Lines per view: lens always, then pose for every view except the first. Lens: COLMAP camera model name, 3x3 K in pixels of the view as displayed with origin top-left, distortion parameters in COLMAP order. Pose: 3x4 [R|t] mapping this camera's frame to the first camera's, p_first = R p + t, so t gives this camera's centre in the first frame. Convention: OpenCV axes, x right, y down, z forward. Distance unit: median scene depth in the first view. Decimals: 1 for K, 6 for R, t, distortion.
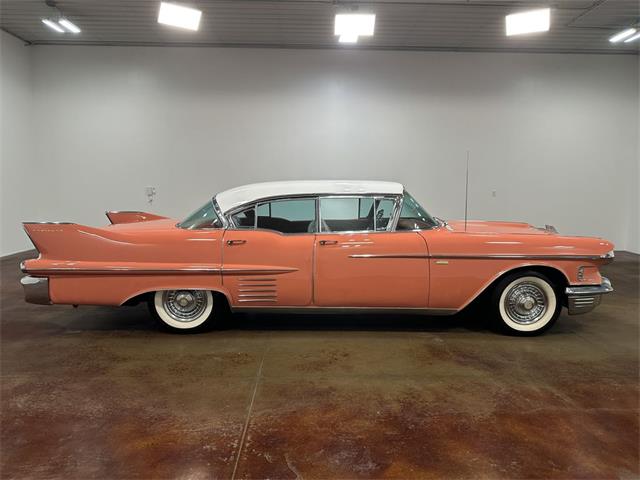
lens RADIAL K [[460.2, 0, 323.4], [0, 460.2, 244.5], [0, 0, 1]] dist [0.031456, -0.044136]
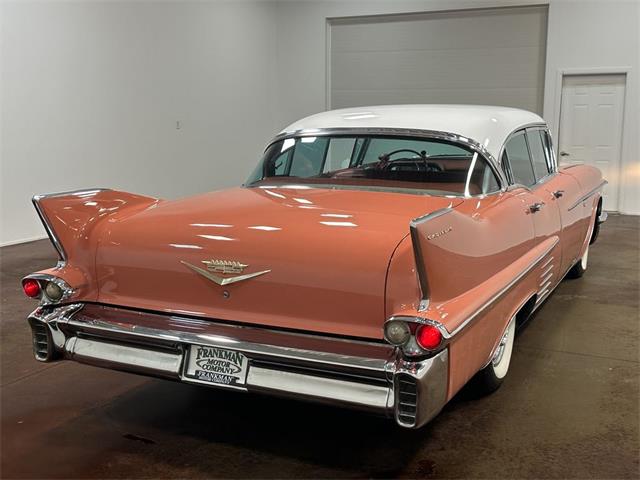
lens RADIAL K [[792.6, 0, 313.3], [0, 792.6, 237.9], [0, 0, 1]] dist [0.054628, 0.000000]
pose [[0.447886, -0.145767, 0.882128, -1.254951], [0.118806, 0.987574, 0.102869, -0.109331], [-0.886162, 0.058728, 0.459639, 0.777286]]
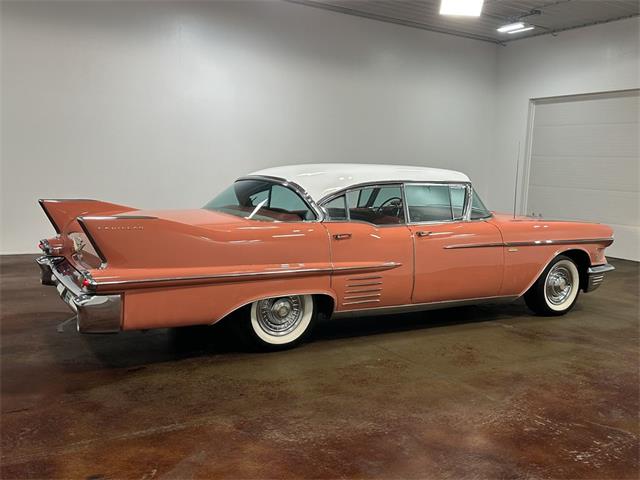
lens RADIAL K [[632.2, 0, 323.8], [0, 632.2, 241.7], [0, 0, 1]] dist [0.031046, 0.000000]
pose [[0.858159, -0.034502, 0.512223, -0.826078], [0.034403, 0.999361, 0.009677, -0.007507], [-0.512229, 0.009318, 0.858798, 0.001445]]
